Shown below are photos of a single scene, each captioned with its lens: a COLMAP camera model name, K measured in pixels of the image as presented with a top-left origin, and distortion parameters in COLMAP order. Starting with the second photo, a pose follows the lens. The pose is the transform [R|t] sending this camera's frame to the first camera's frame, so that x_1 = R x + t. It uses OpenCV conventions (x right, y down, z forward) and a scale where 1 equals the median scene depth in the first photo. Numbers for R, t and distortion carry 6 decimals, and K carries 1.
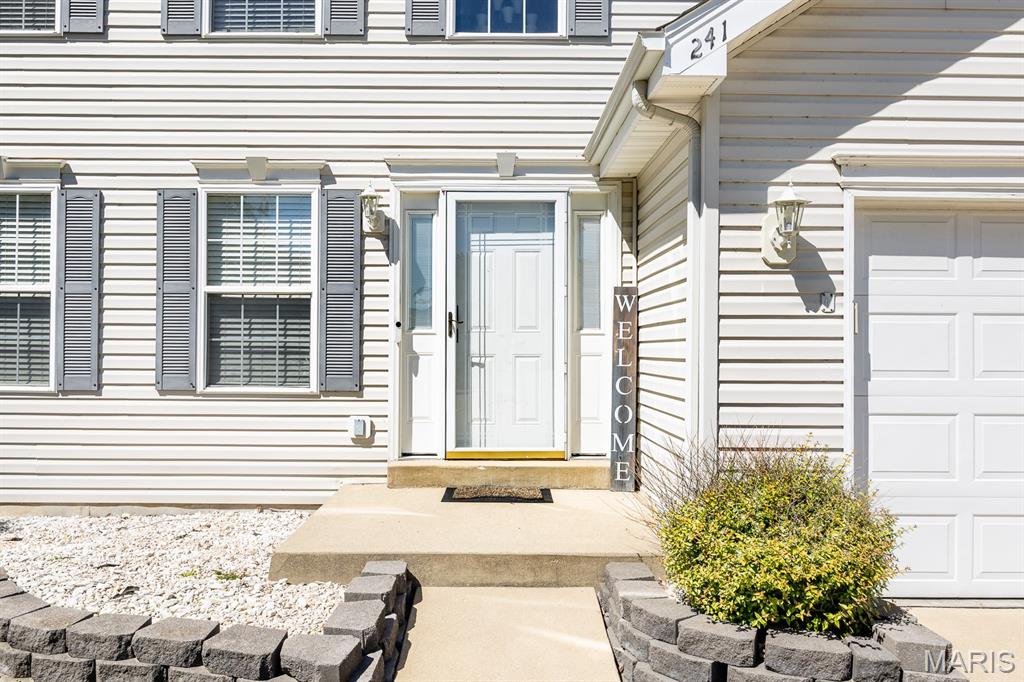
lens RADIAL K [[799.3, 0, 517.3], [0, 799.3, 343.9], [0, 0, 1]] dist [-0.006880, -0.002072]
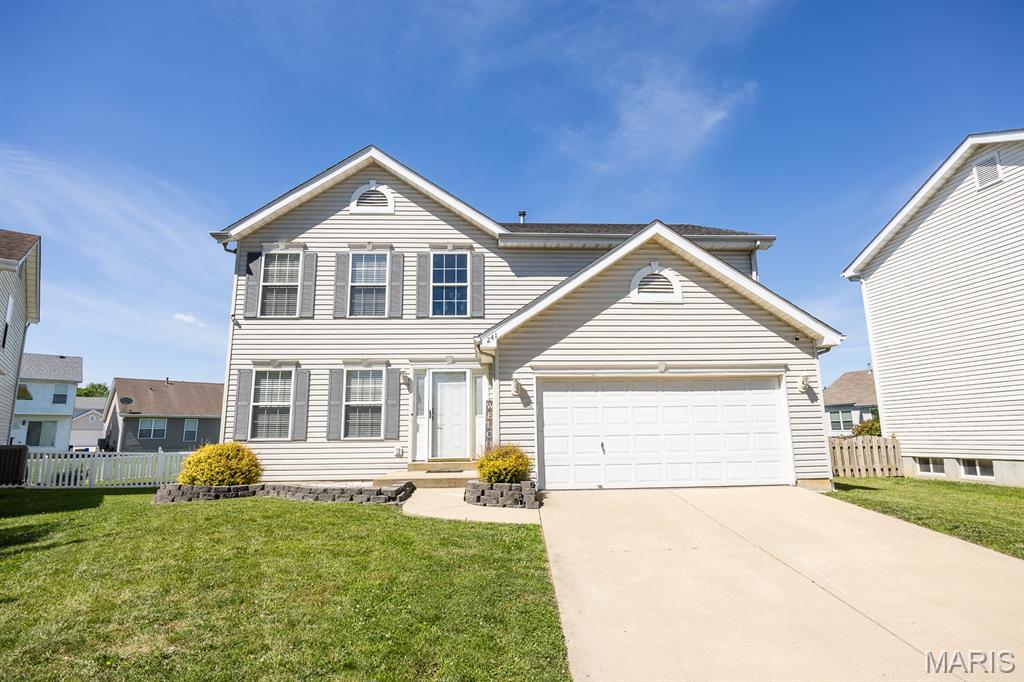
lens RADIAL K [[504.1, 0, 513.5], [0, 504.1, 349.4], [0, 0, 1]] dist [-0.014493, 0.000362]
pose [[0.999145, -0.012703, 0.039333, 0.149004], [0.018822, 0.987044, -0.159345, 0.040359], [-0.036799, 0.159949, 0.986439, -0.848837]]
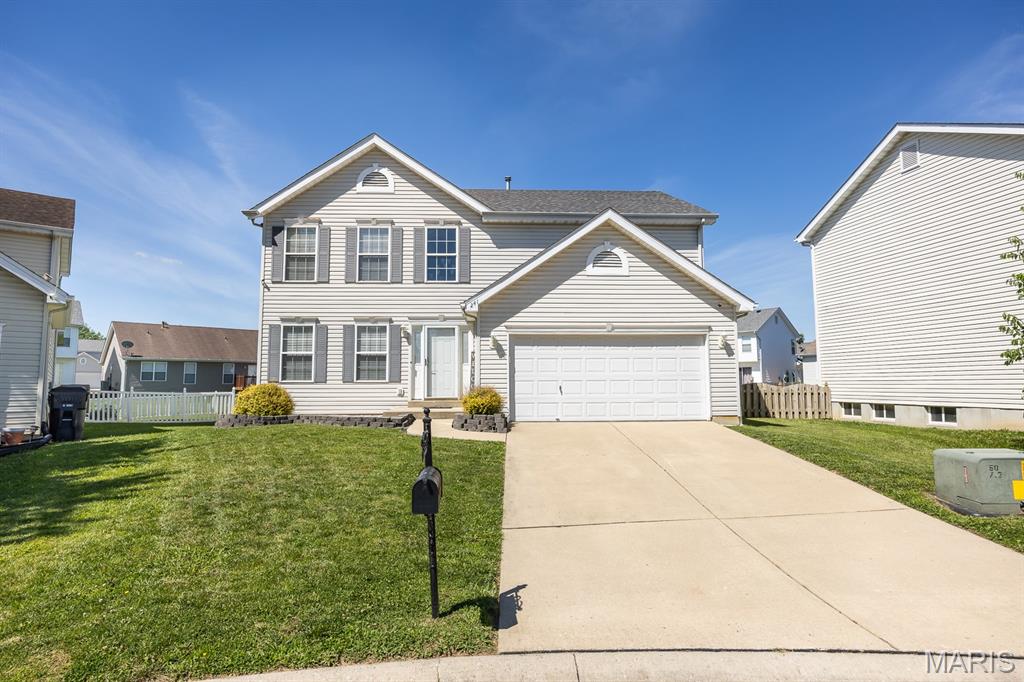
lens RADIAL K [[504.1, 0, 501.2], [0, 504.1, 342.9], [0, 0, 1]] dist [-0.014493, 0.000362]
pose [[0.999570, -0.007399, 0.028373, 0.190223], [0.009277, 0.997733, -0.066654, 0.042256], [-0.027815, 0.066889, 0.997373, -1.257675]]
